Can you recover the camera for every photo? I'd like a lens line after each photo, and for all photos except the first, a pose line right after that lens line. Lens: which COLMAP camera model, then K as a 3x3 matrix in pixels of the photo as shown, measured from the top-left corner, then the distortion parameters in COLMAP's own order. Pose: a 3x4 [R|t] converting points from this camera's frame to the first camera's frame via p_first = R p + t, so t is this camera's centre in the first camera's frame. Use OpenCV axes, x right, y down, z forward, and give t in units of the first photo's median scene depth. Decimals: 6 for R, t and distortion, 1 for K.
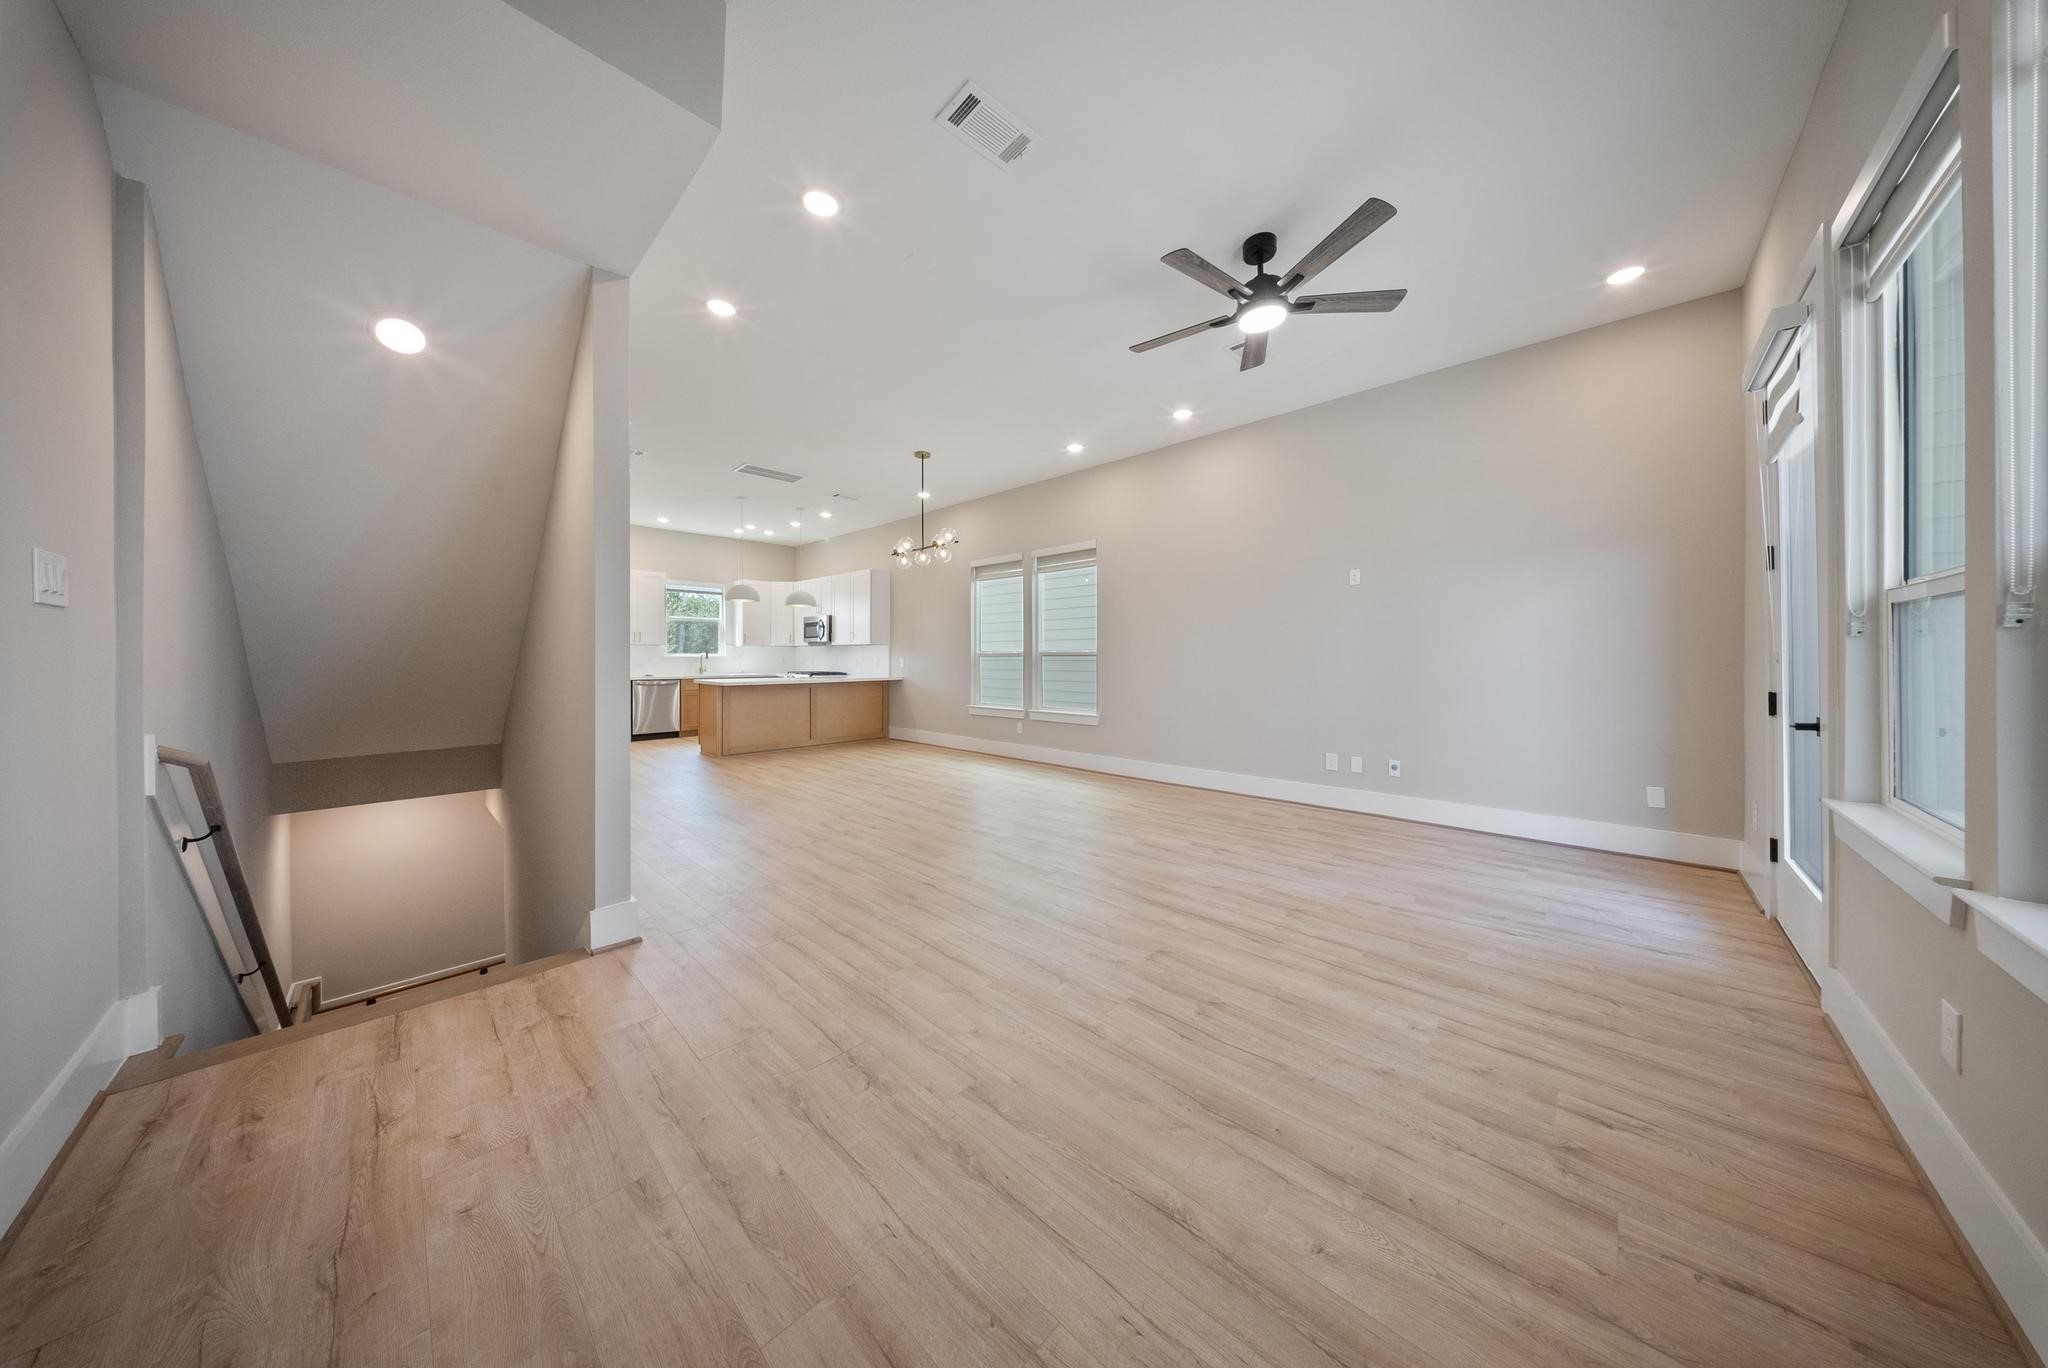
lens RADIAL K [[603.6, 0, 1028.5], [0, 603.6, 658.4], [0, 0, 1]] dist [-0.000991, -0.000395]
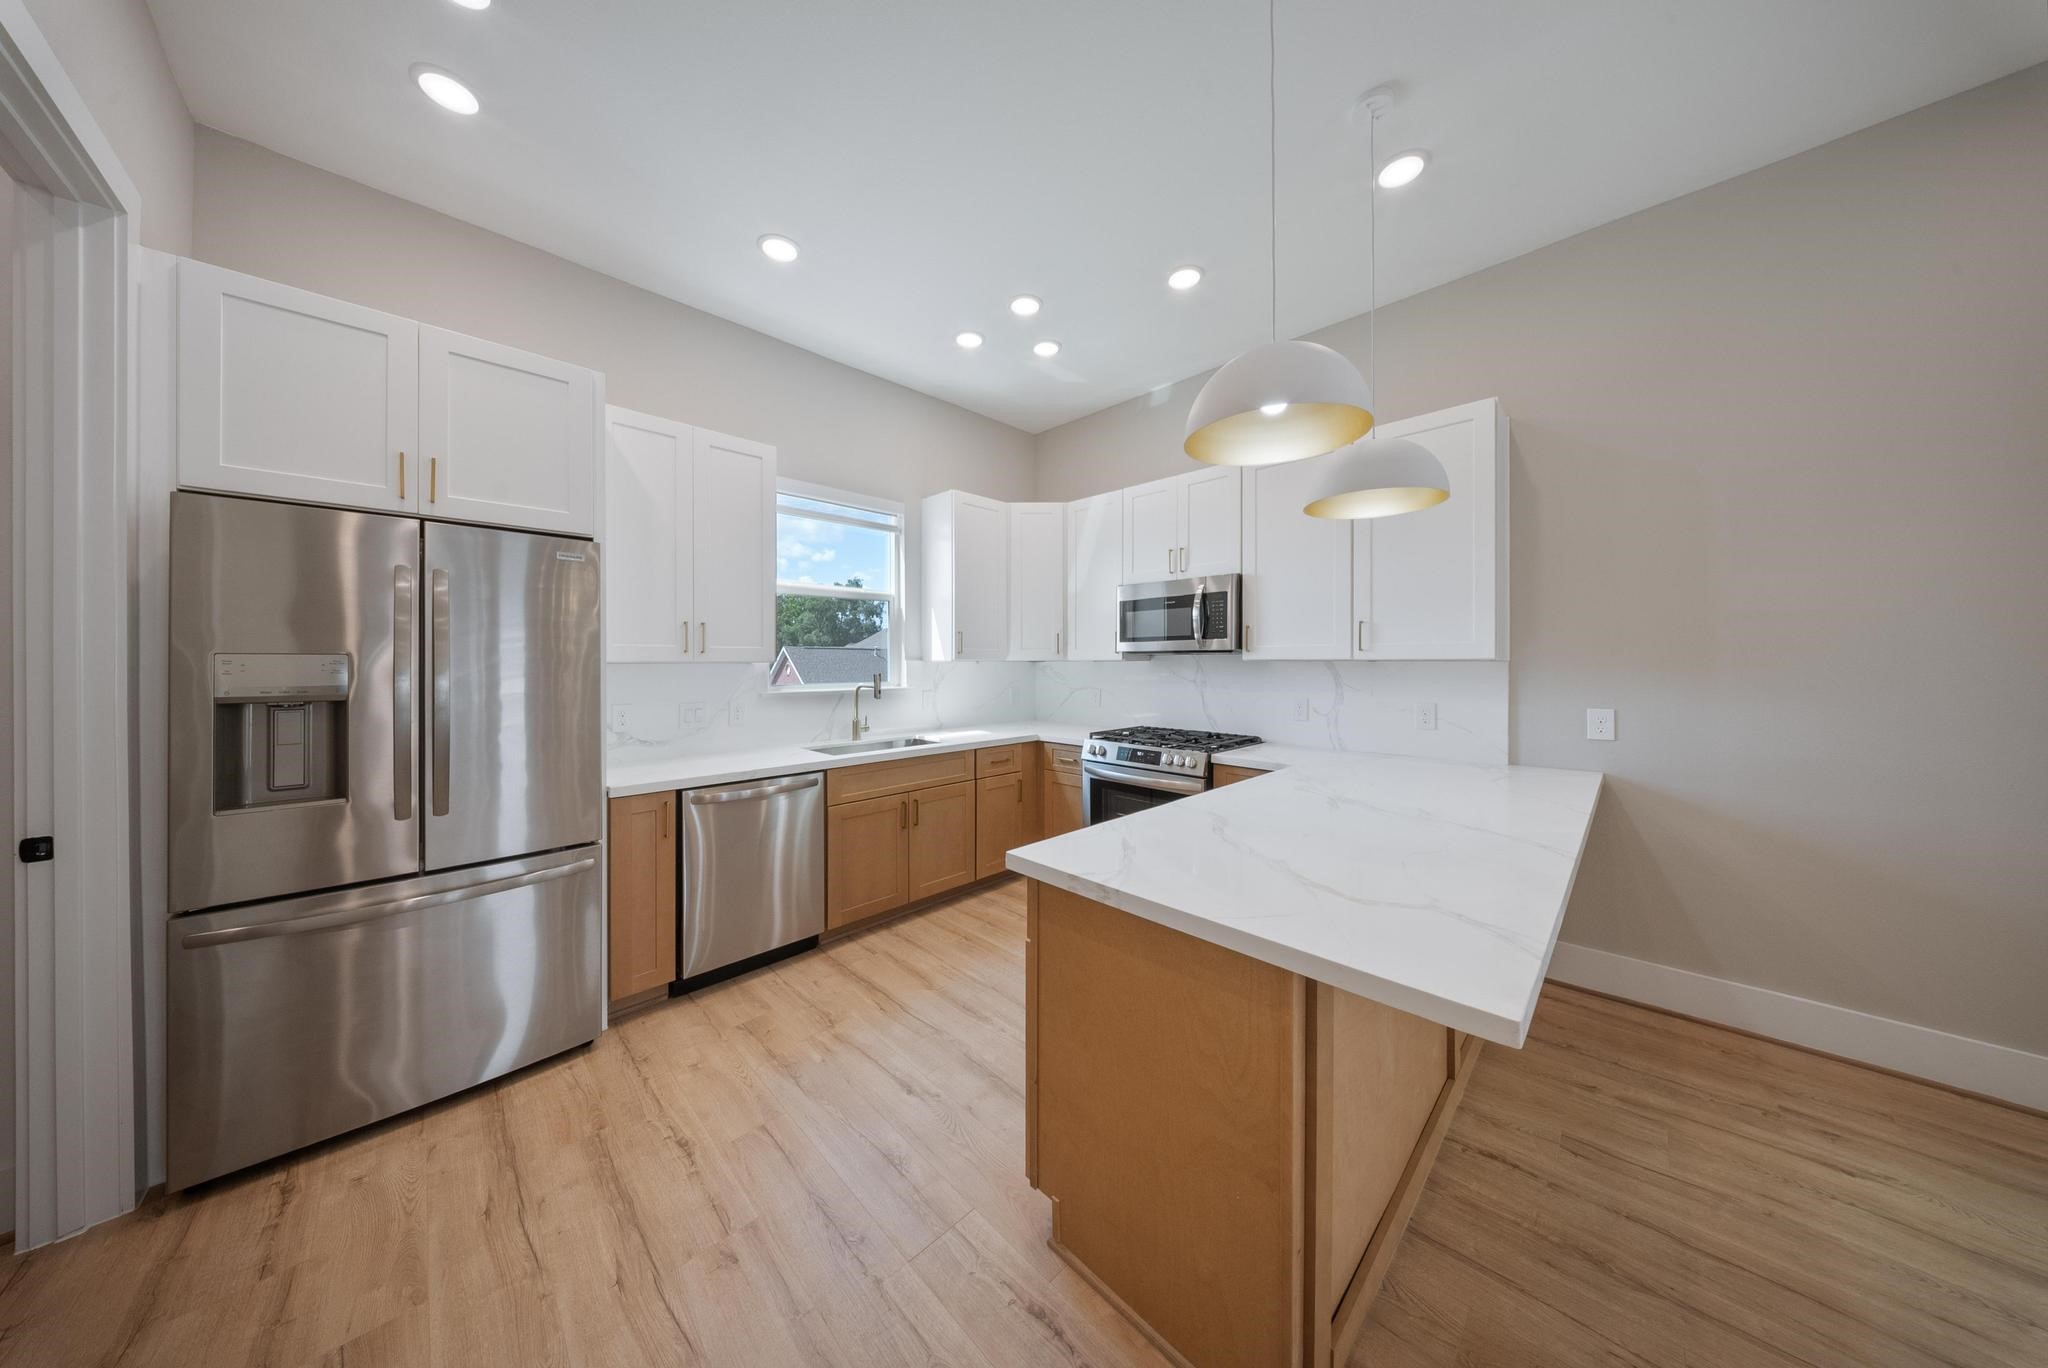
lens RADIAL K [[603.6, 0, 1018.2], [0, 603.6, 663.6], [0, 0, 1]] dist [-0.000991, -0.000395]
pose [[0.999734, -0.000646, -0.023052, -1.730527], [0.000571, 0.999994, -0.003269, -0.074415], [0.023054, 0.003255, 0.999729, 2.546810]]
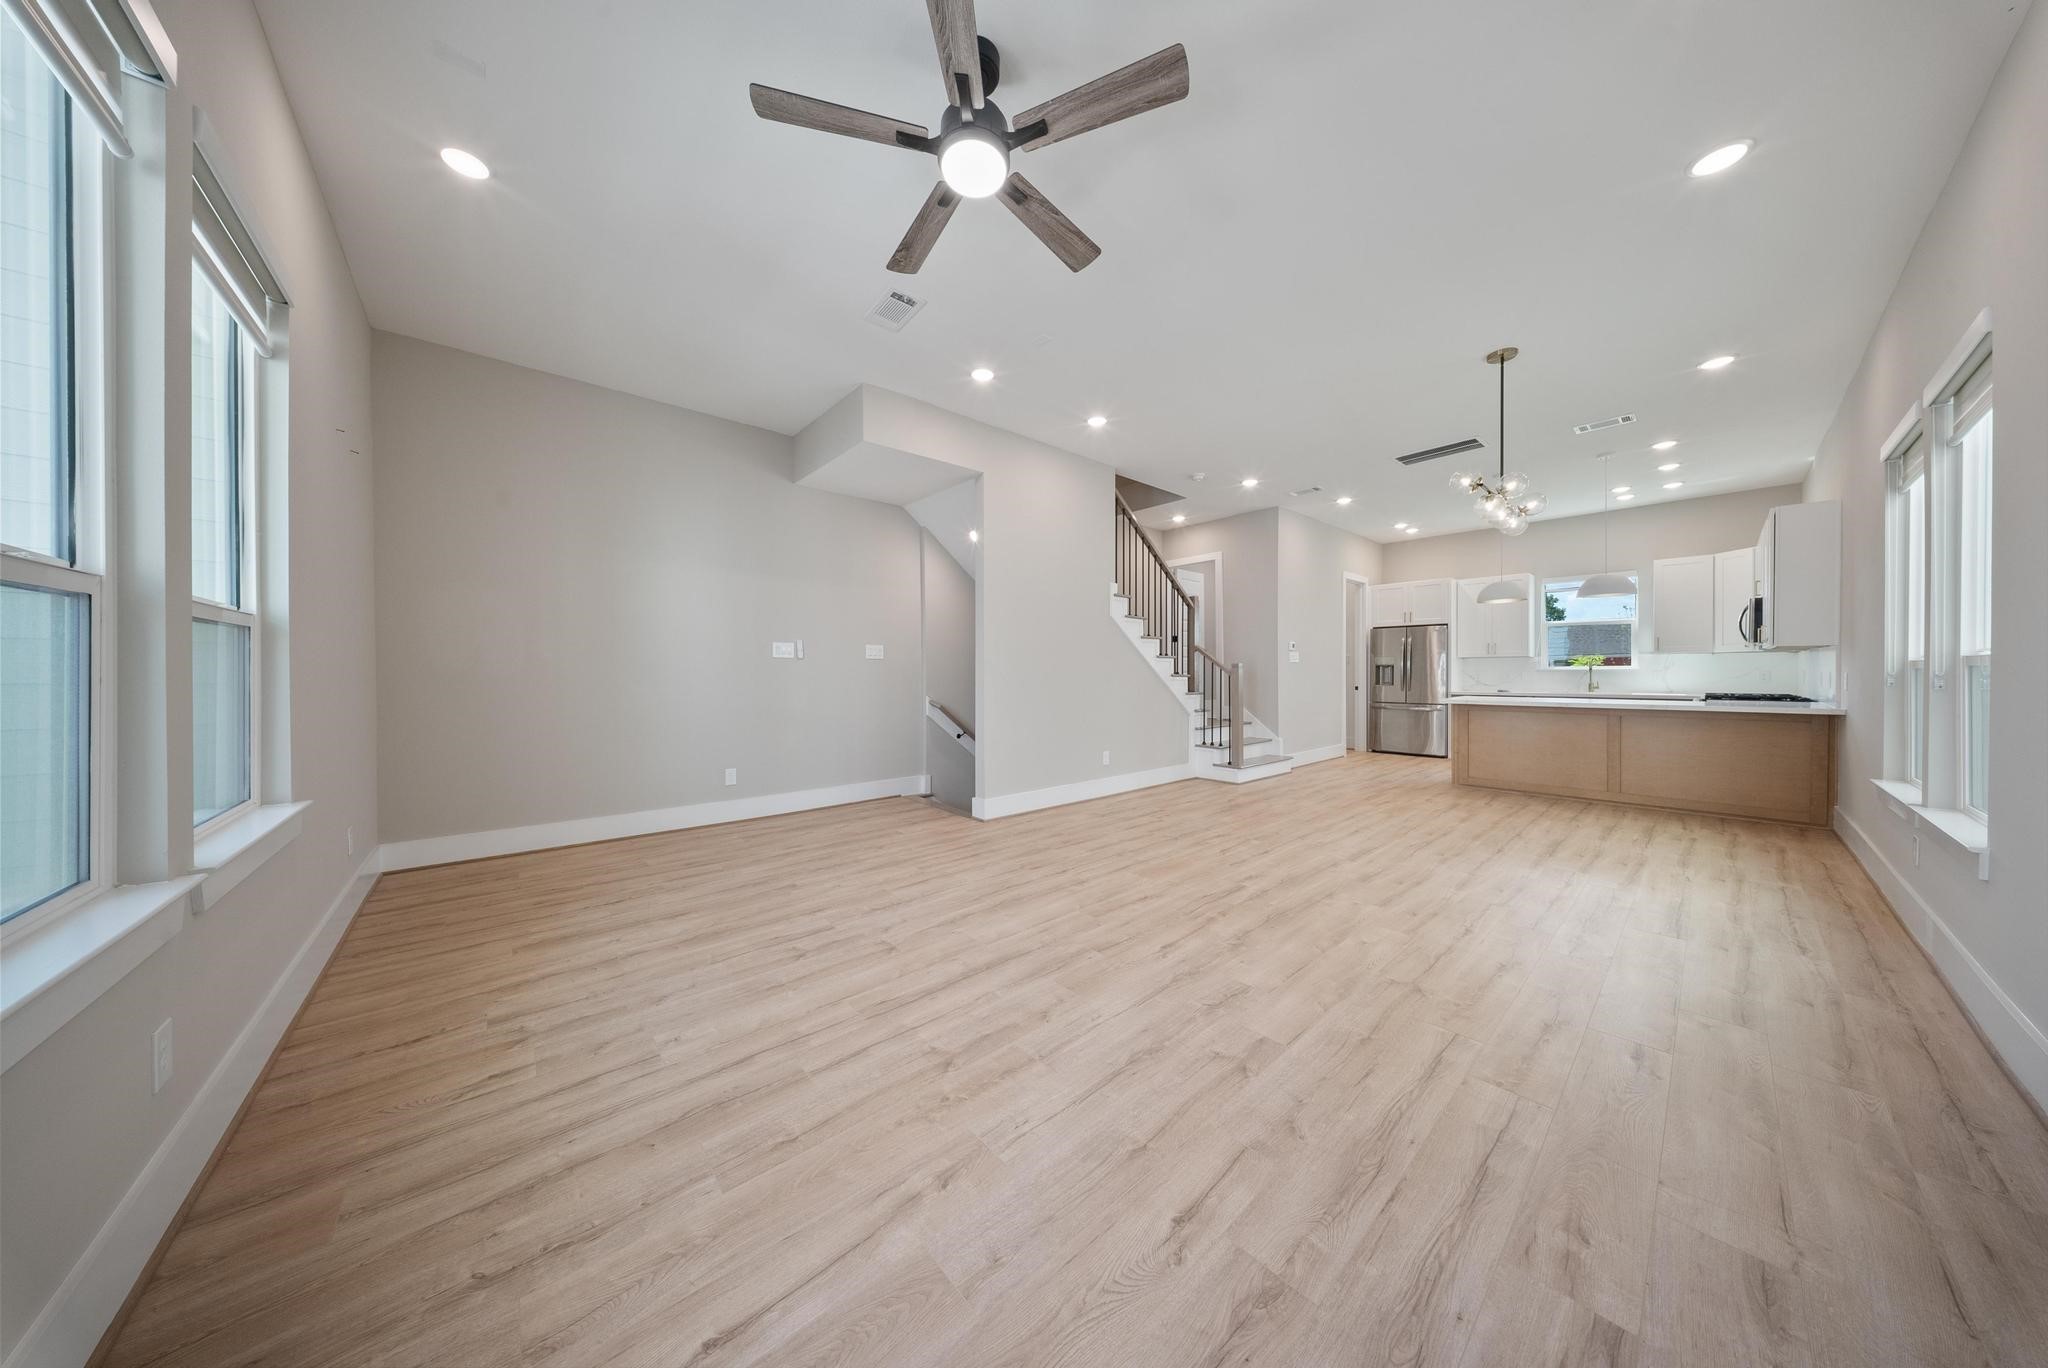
lens RADIAL K [[603.6, 0, 1009.1], [0, 603.6, 674.1], [0, 0, 1]] dist [-0.000991, -0.000395]
pose [[-0.101922, 0.006864, -0.994769, 1.266208], [-0.001693, 0.999974, 0.007073, -0.004821], [0.994791, 0.002405, -0.101907, 1.327079]]
